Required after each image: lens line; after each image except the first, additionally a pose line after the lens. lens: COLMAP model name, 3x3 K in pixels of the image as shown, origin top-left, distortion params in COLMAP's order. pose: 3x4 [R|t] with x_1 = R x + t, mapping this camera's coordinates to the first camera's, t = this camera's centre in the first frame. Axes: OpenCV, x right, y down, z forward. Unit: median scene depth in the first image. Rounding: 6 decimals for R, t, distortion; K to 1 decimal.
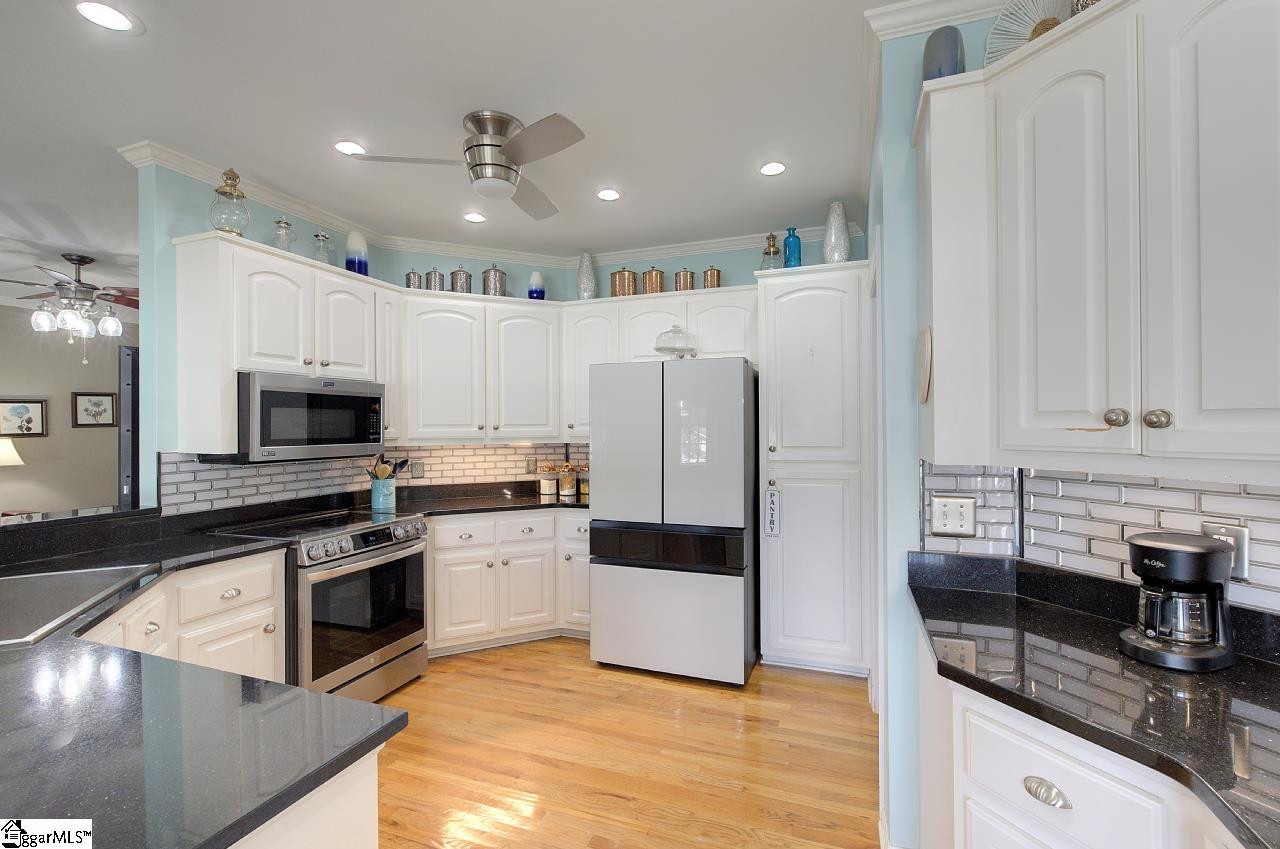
lens RADIAL K [[557.8, 0, 647.5], [0, 557.8, 429.1], [0, 0, 1]] dist [-0.002319, 0.000277]
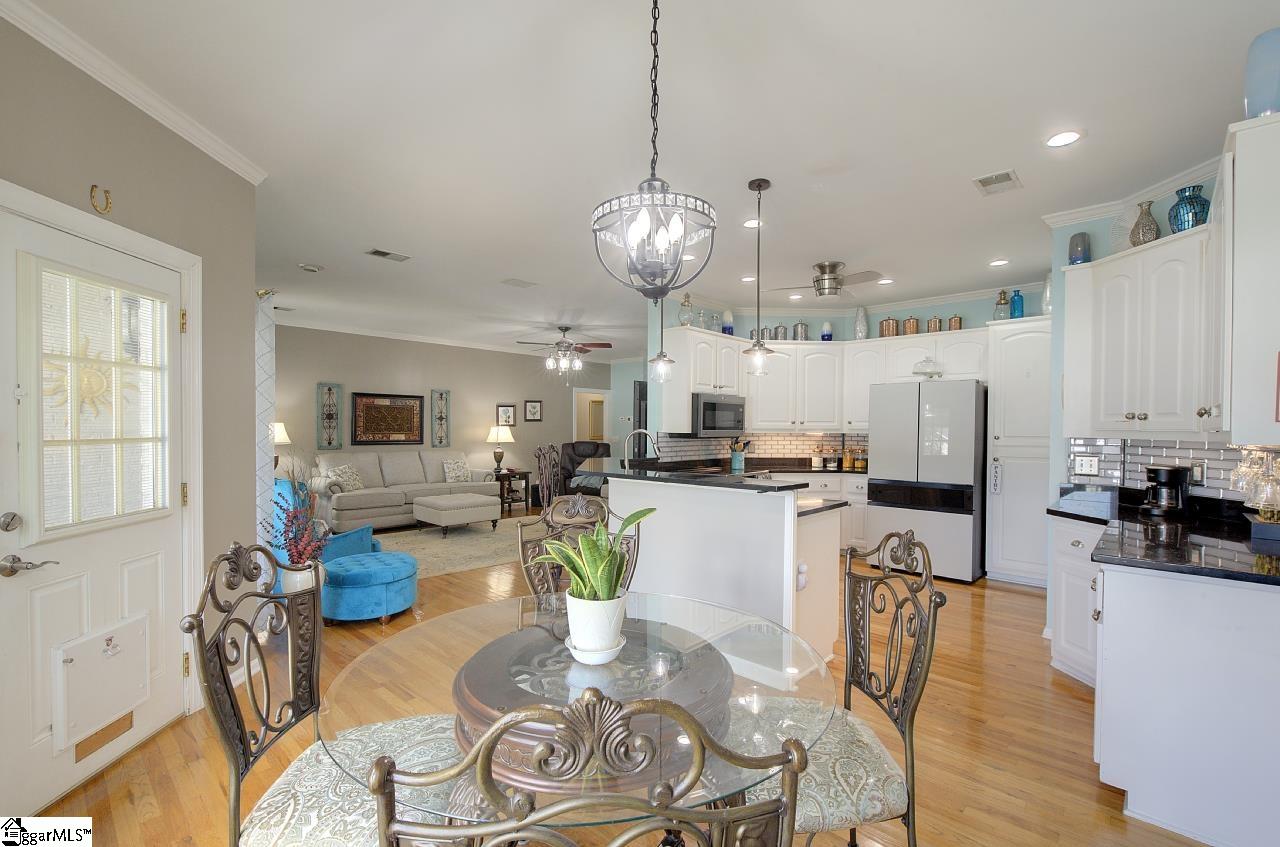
lens RADIAL K [[568.8, 0, 641.1], [0, 568.8, 436.7], [0, 0, 1]] dist [0.000197, -0.000055]
pose [[0.923942, 0.018522, -0.382083, -0.081912], [-0.014299, 0.999801, 0.013889, 0.024376], [0.382265, -0.007369, 0.924024, -0.805907]]
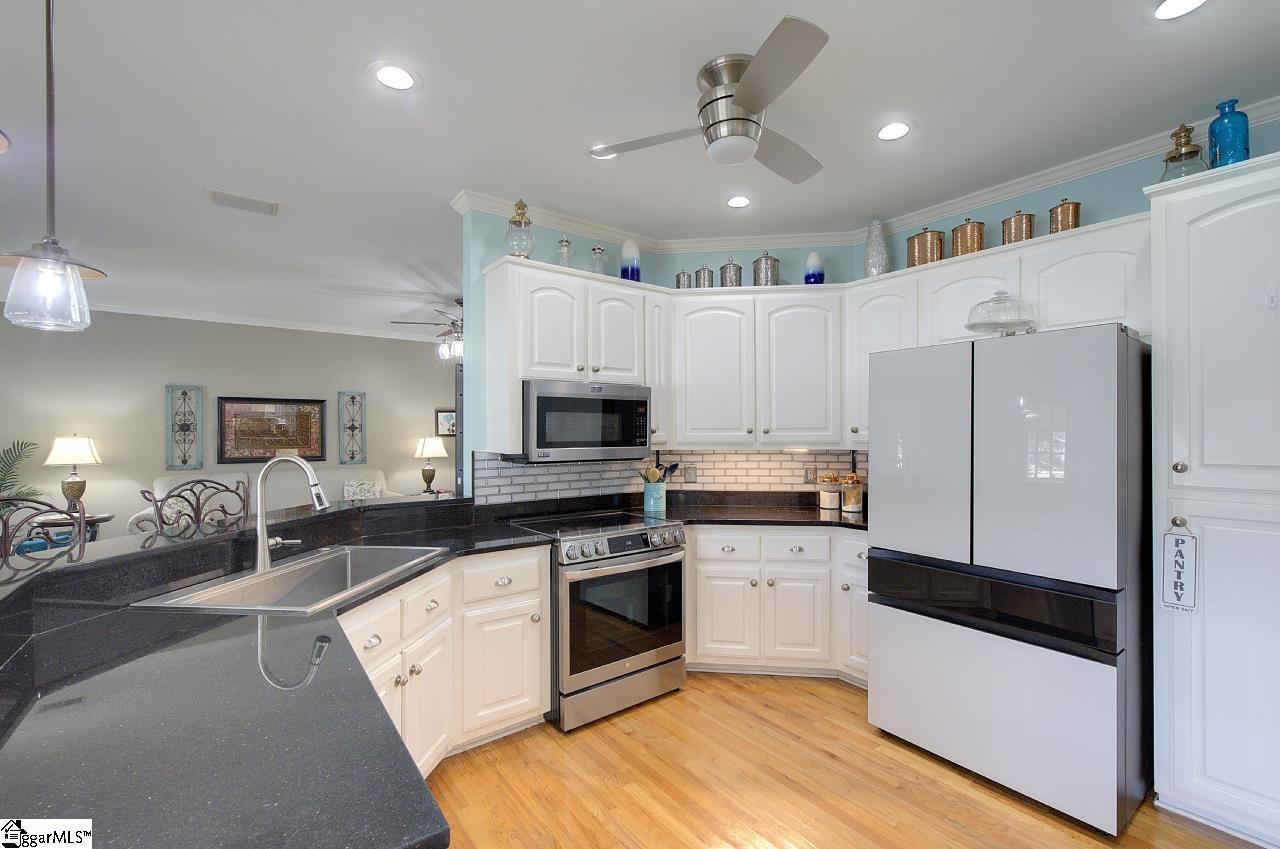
lens RADIAL K [[546.0, 0, 648.8], [0, 546.0, 434.6], [0, 0, 1]] dist [-0.003045, 0.000733]
pose [[0.845412, 0.006587, -0.534074, 0.047213], [-0.004903, 0.999978, 0.004572, -0.000741], [0.534093, -0.001247, 0.845425, 0.170596]]
